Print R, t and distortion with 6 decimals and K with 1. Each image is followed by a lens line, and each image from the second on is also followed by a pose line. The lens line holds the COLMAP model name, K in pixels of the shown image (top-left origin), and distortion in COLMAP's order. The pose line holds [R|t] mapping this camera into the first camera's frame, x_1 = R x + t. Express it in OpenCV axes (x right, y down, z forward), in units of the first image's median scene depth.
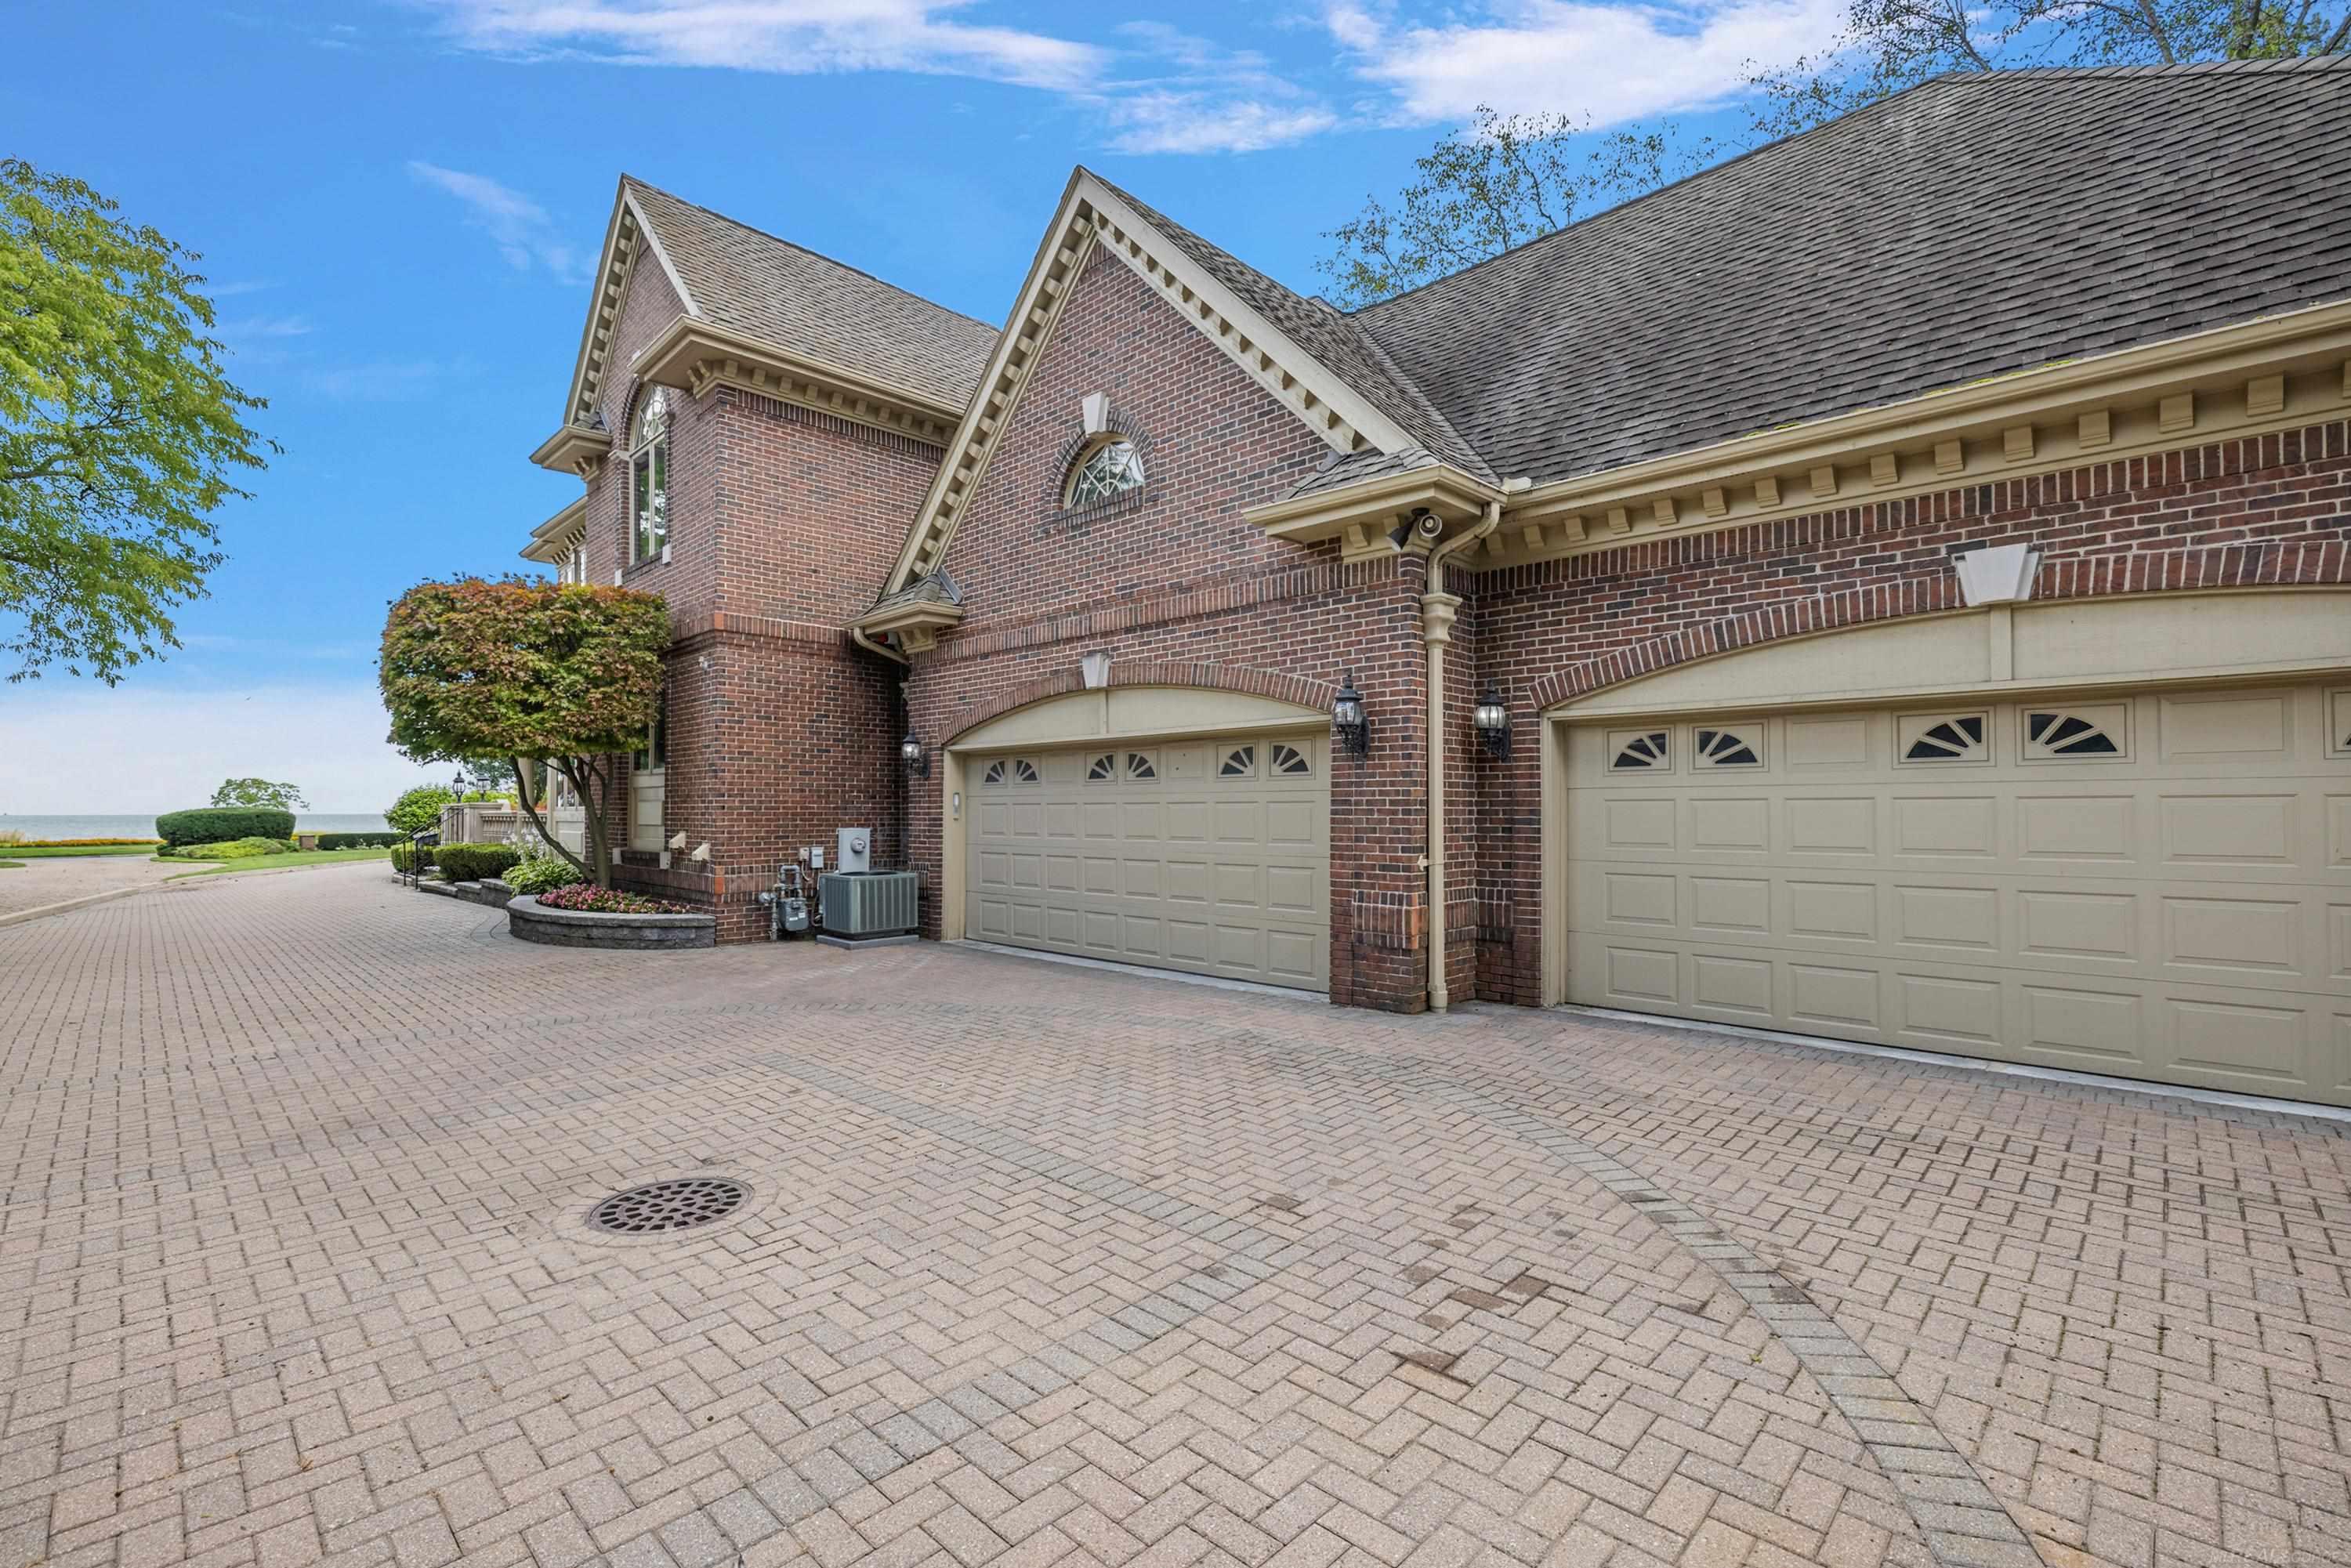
lens RADIAL K [[1012.1, 0, 1175.5], [0, 1012.1, 784.0], [0, 0, 1]] dist [0.000857, 0.000396]
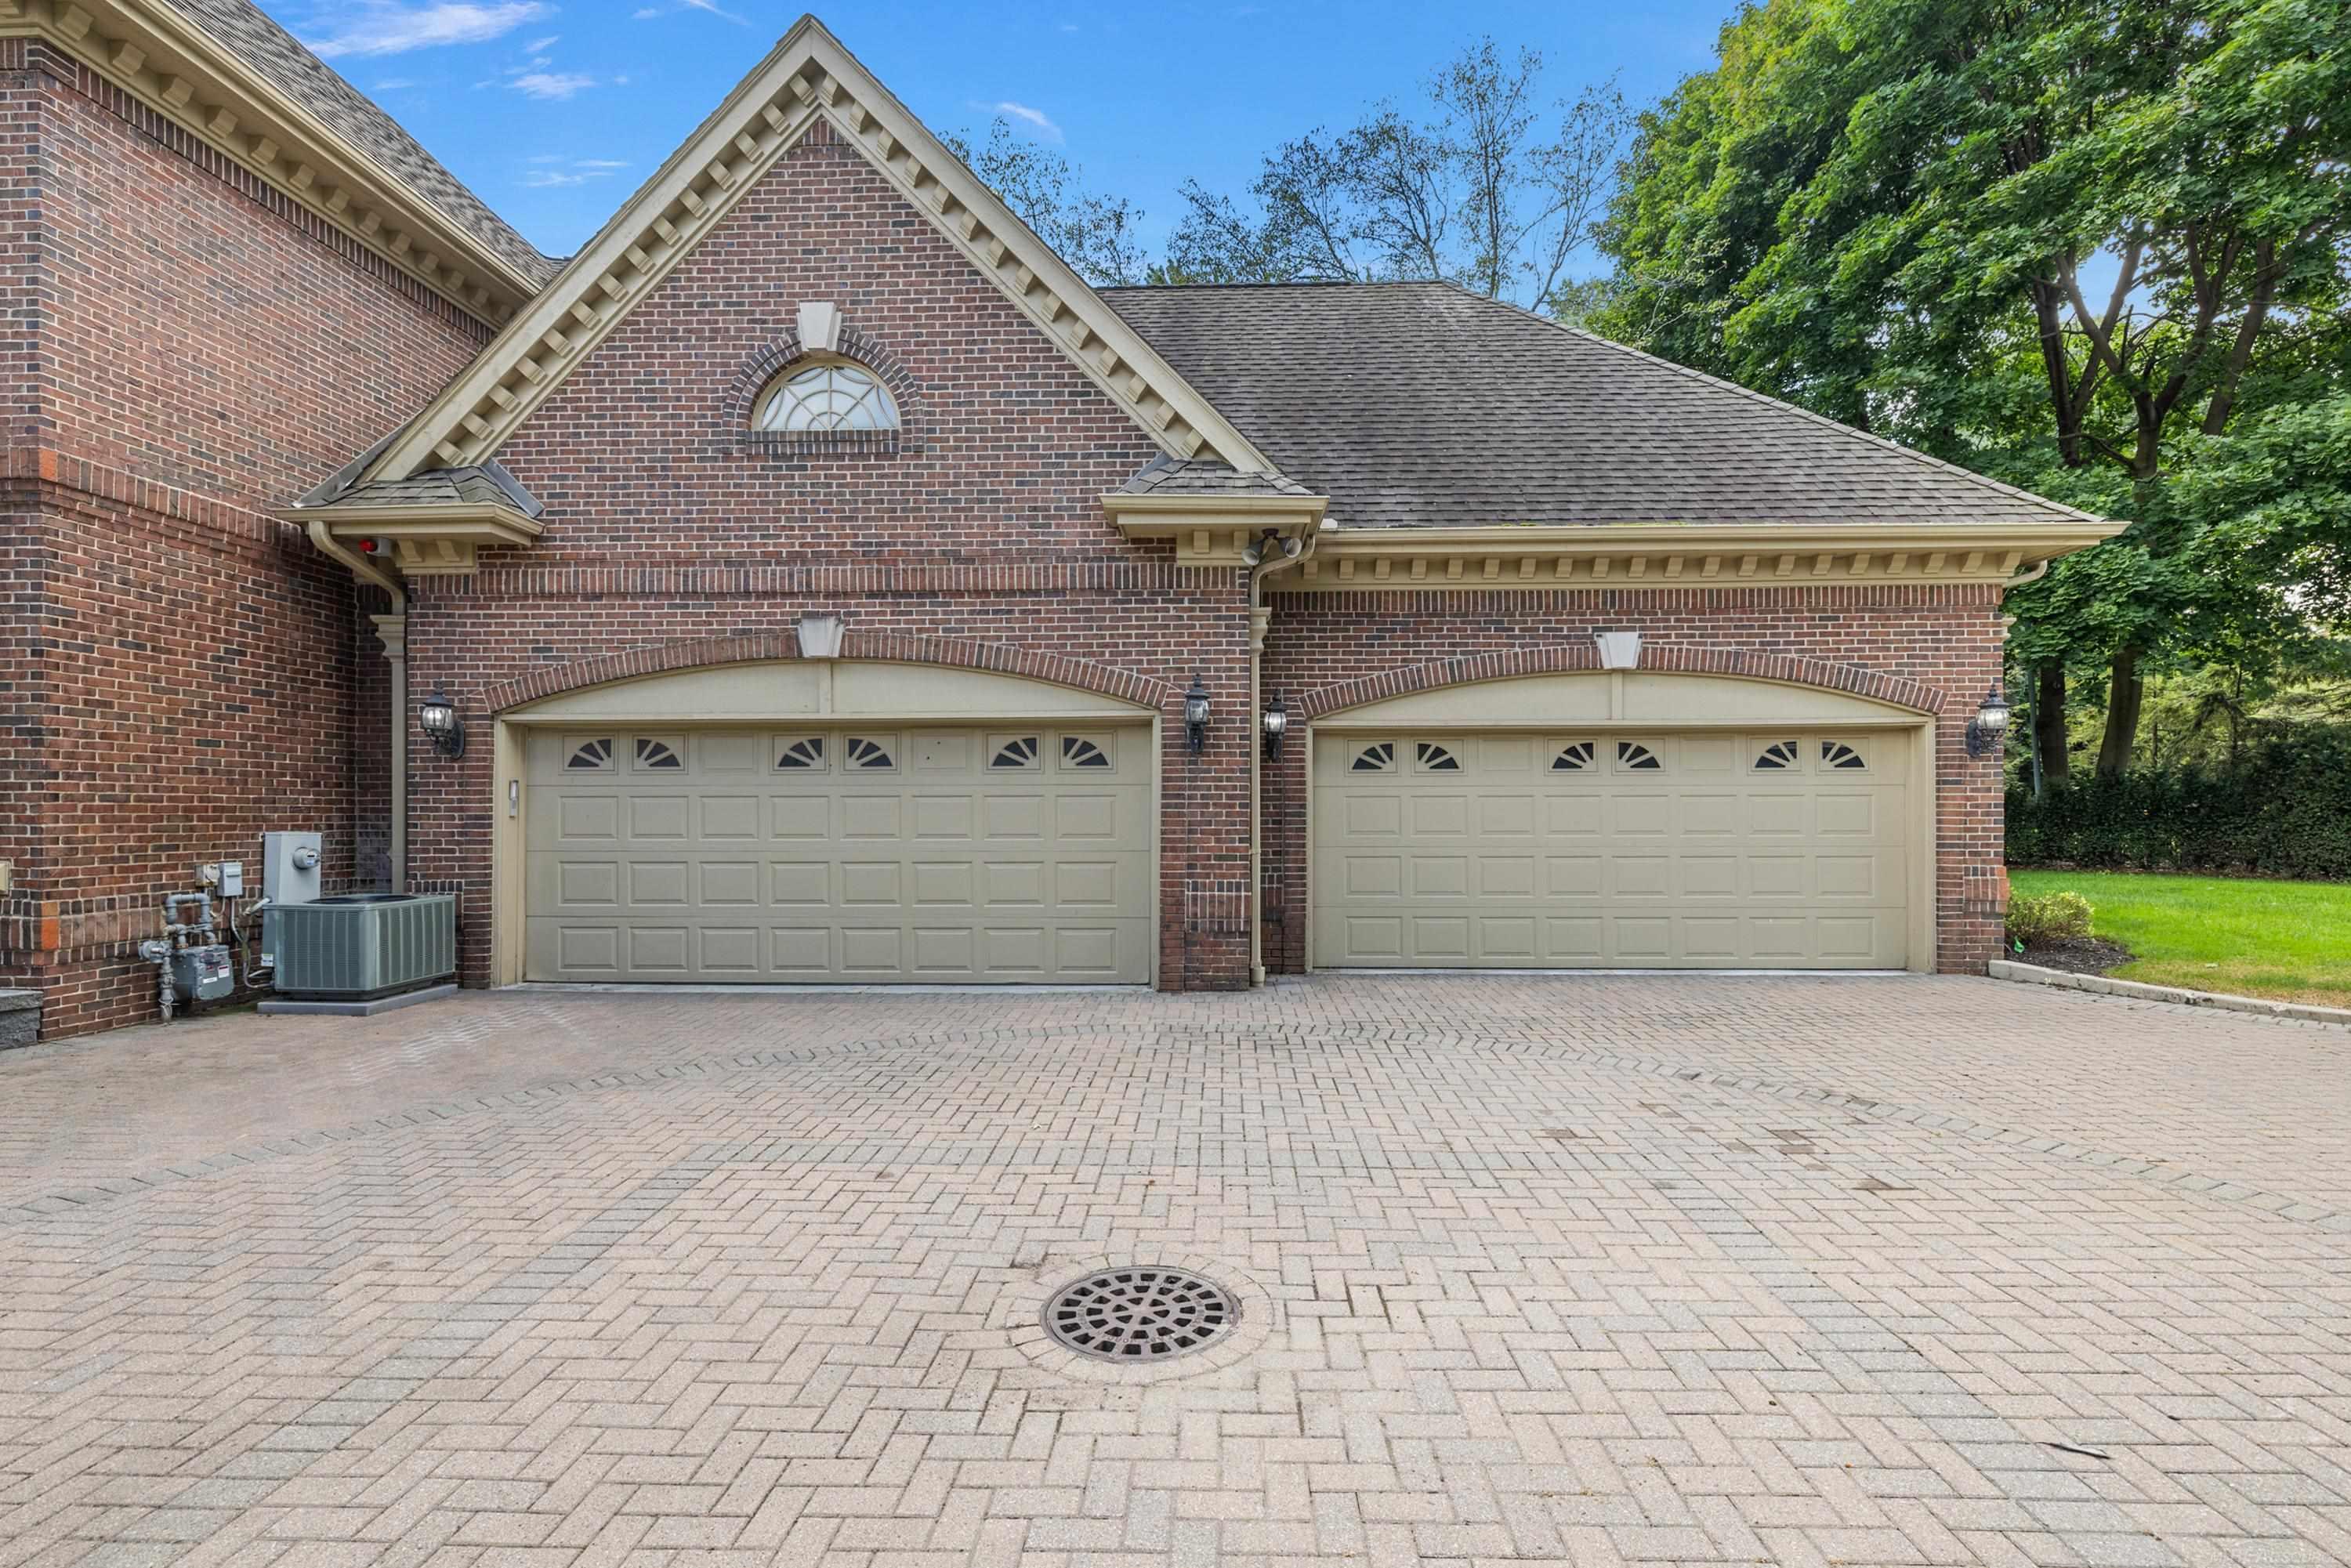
lens RADIAL K [[1015.3, 0, 1183.2], [0, 1015.3, 802.8], [0, 0, 1]] dist [0.000894, 0.000510]
pose [[0.742655, 0.005621, 0.669651, -0.534118], [-0.016824, 0.999806, 0.010266, 0.014230], [-0.669463, -0.018890, 0.742605, 0.227505]]
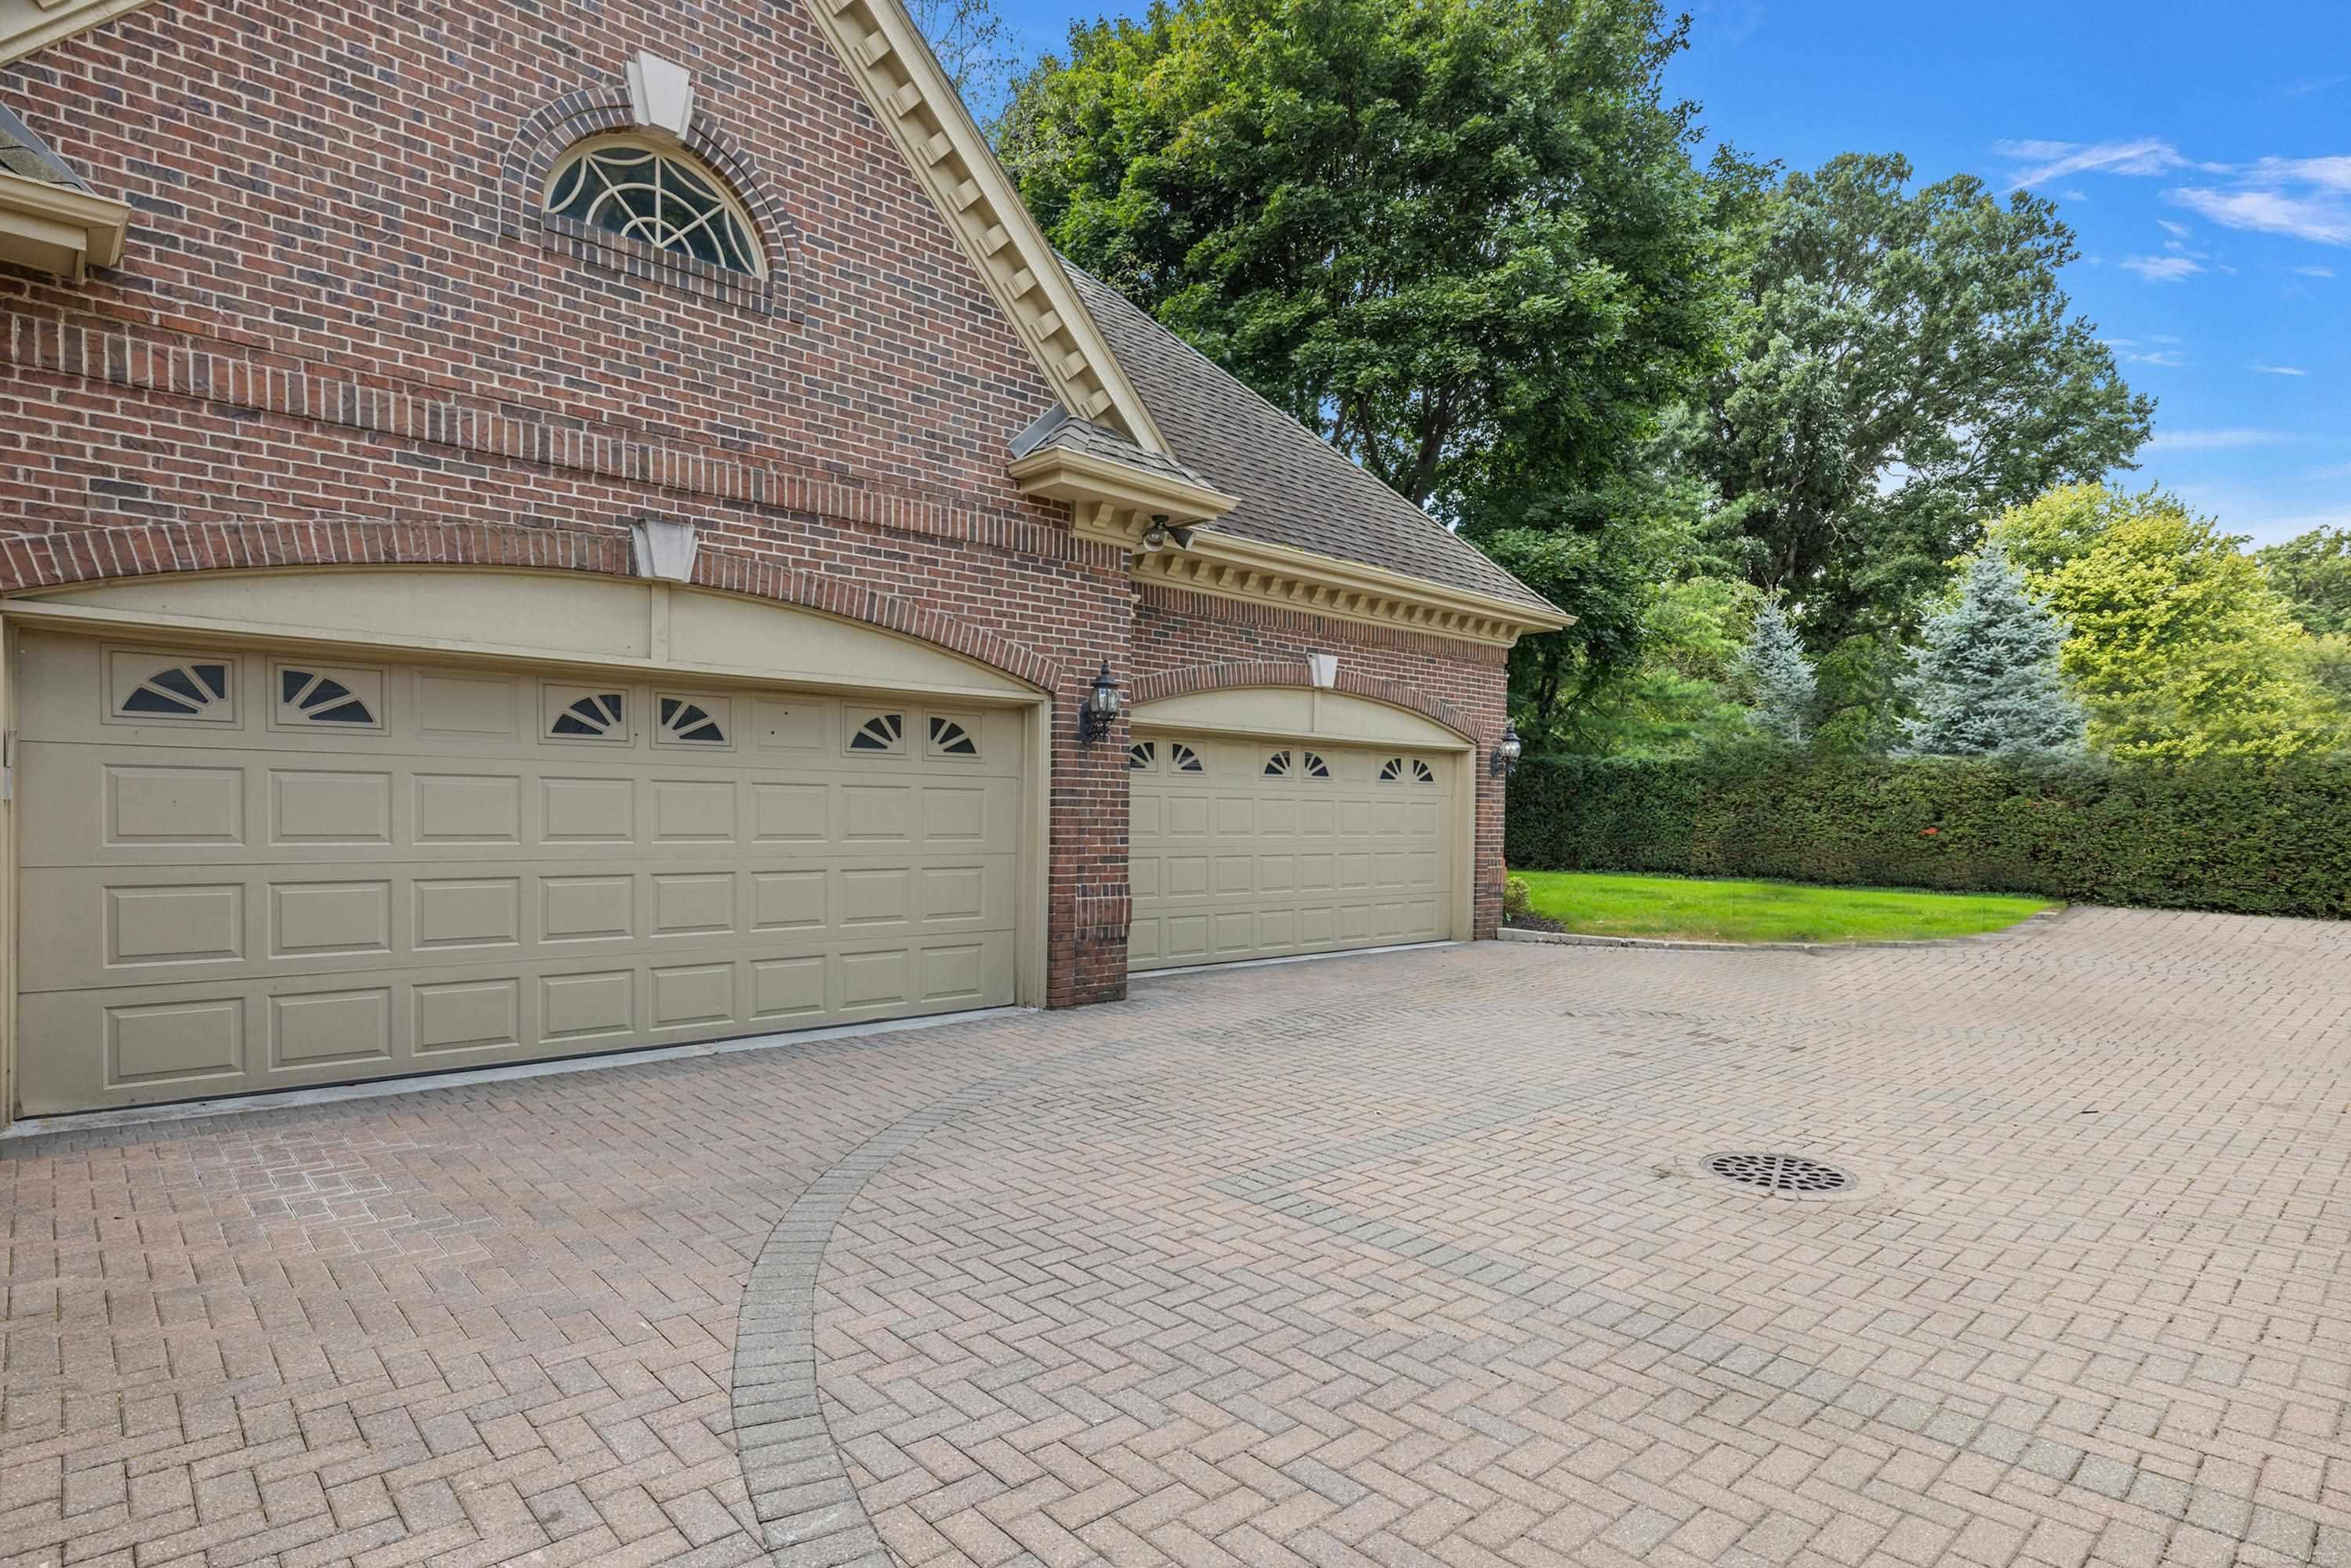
lens RADIAL K [[1234.0, 0, 1176.9], [0, 1234.0, 835.7], [0, 0, 1]] dist [-0.001911, 0.000172]
pose [[0.058189, -0.014634, 0.998198, -0.985477], [-0.038605, 0.999112, 0.016898, 0.035771], [-0.997559, -0.039519, 0.057572, 0.849064]]
